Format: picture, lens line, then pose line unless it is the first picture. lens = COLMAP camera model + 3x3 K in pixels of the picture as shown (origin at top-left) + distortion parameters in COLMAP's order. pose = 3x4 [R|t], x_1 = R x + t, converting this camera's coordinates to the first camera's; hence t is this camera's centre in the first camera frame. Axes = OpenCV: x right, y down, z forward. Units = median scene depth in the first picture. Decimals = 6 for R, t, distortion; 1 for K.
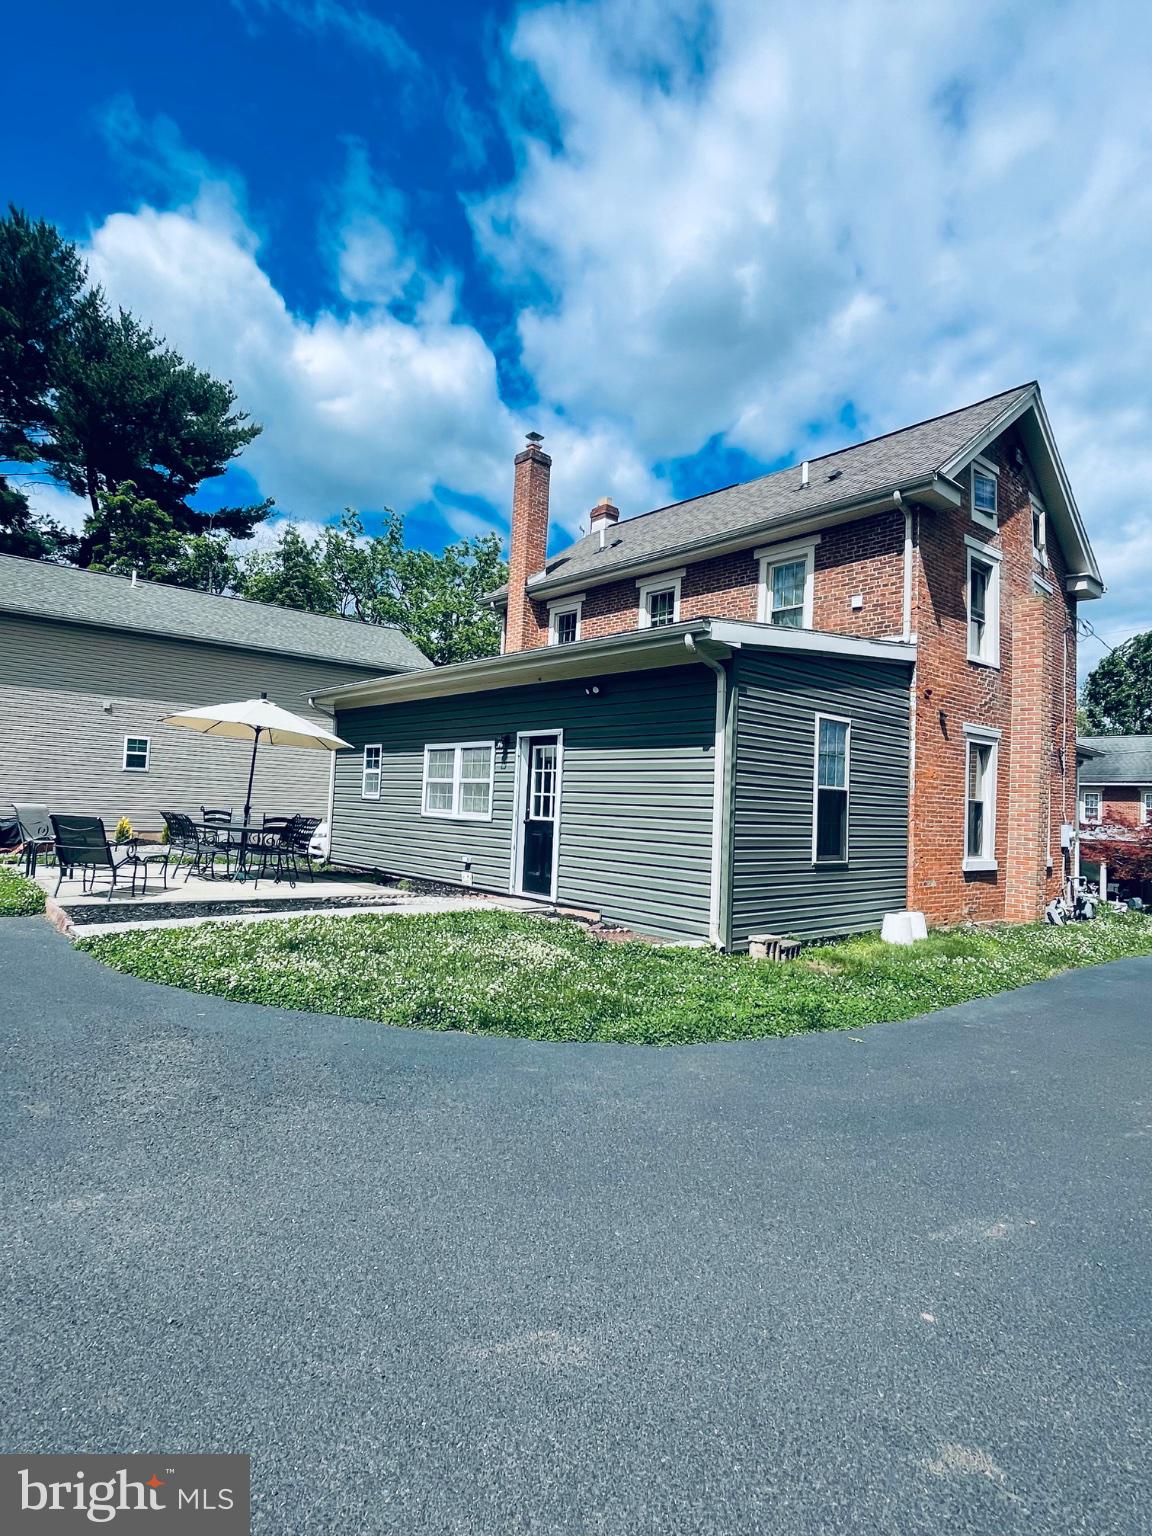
lens RADIAL K [[808.5, 0, 576.0], [0, 808.5, 768.0], [0, 0, 1]] dist [-0.000128, -0.000012]
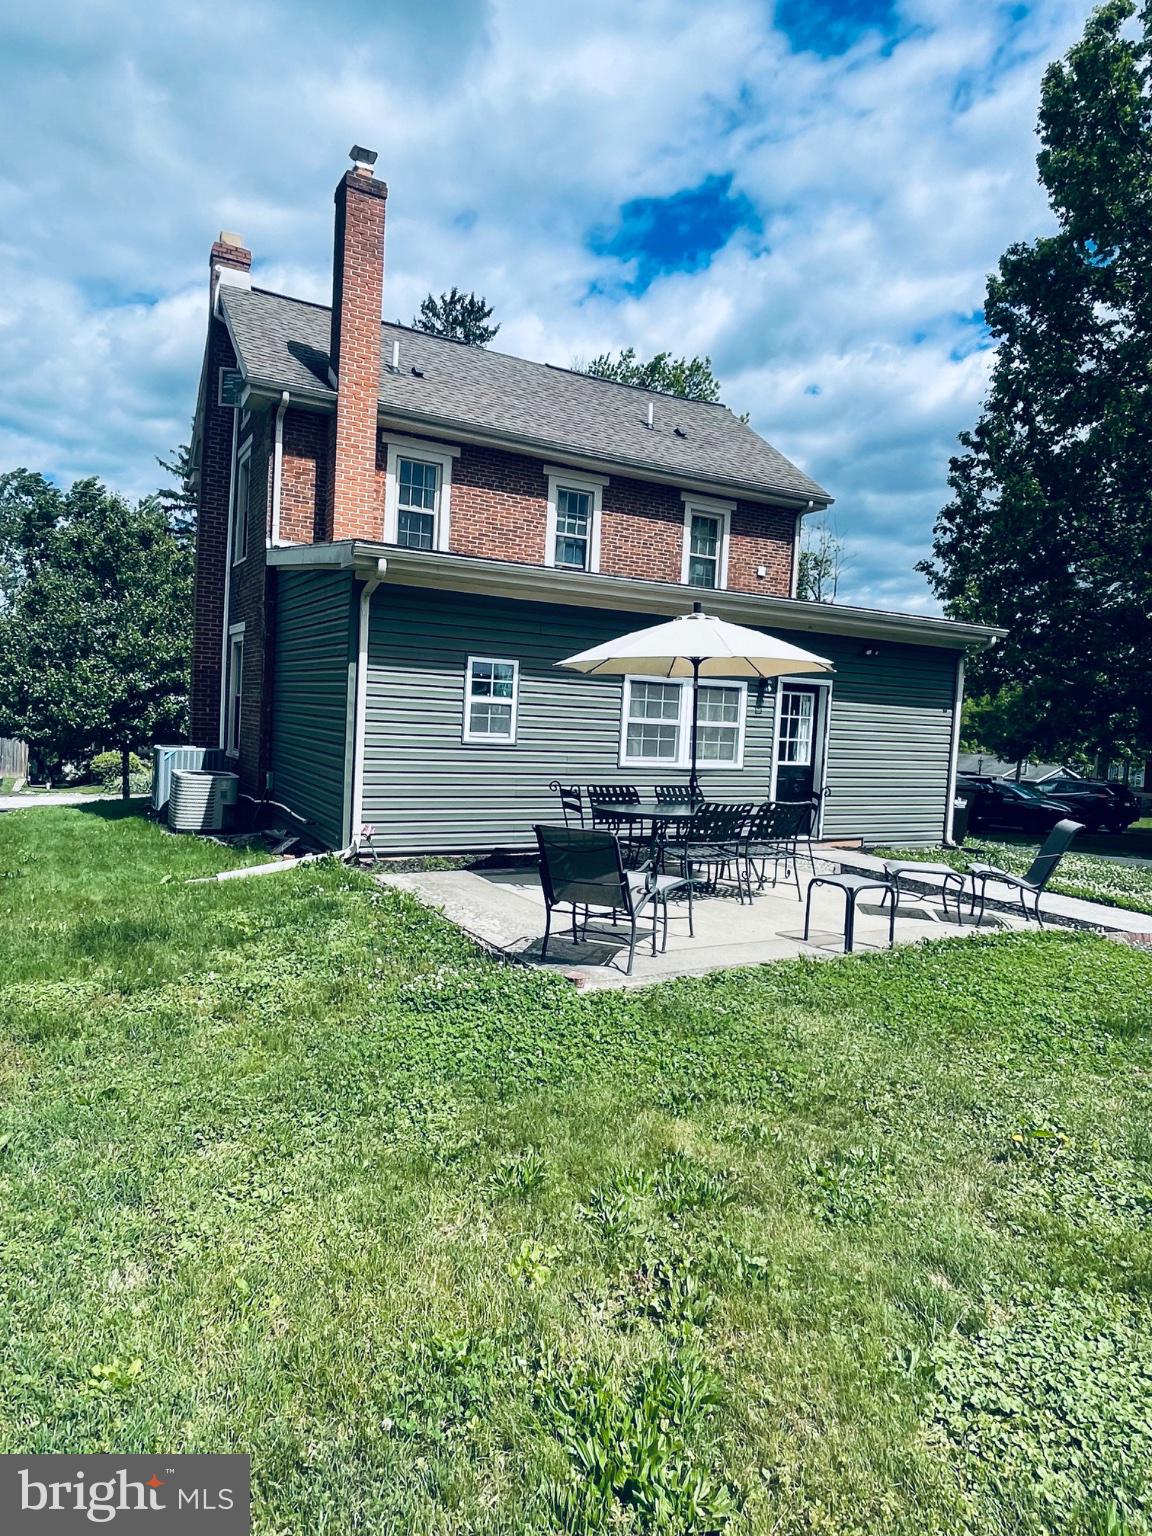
lens RADIAL K [[911.0, 0, 573.0], [0, 911.0, 756.9], [0, 0, 1]] dist [0.010361, -0.000552]
pose [[0.226001, -0.082108, 0.970660, -1.096599], [-0.086876, 0.990772, 0.104037, -0.037669], [-0.970245, -0.107840, 0.216783, 0.907551]]
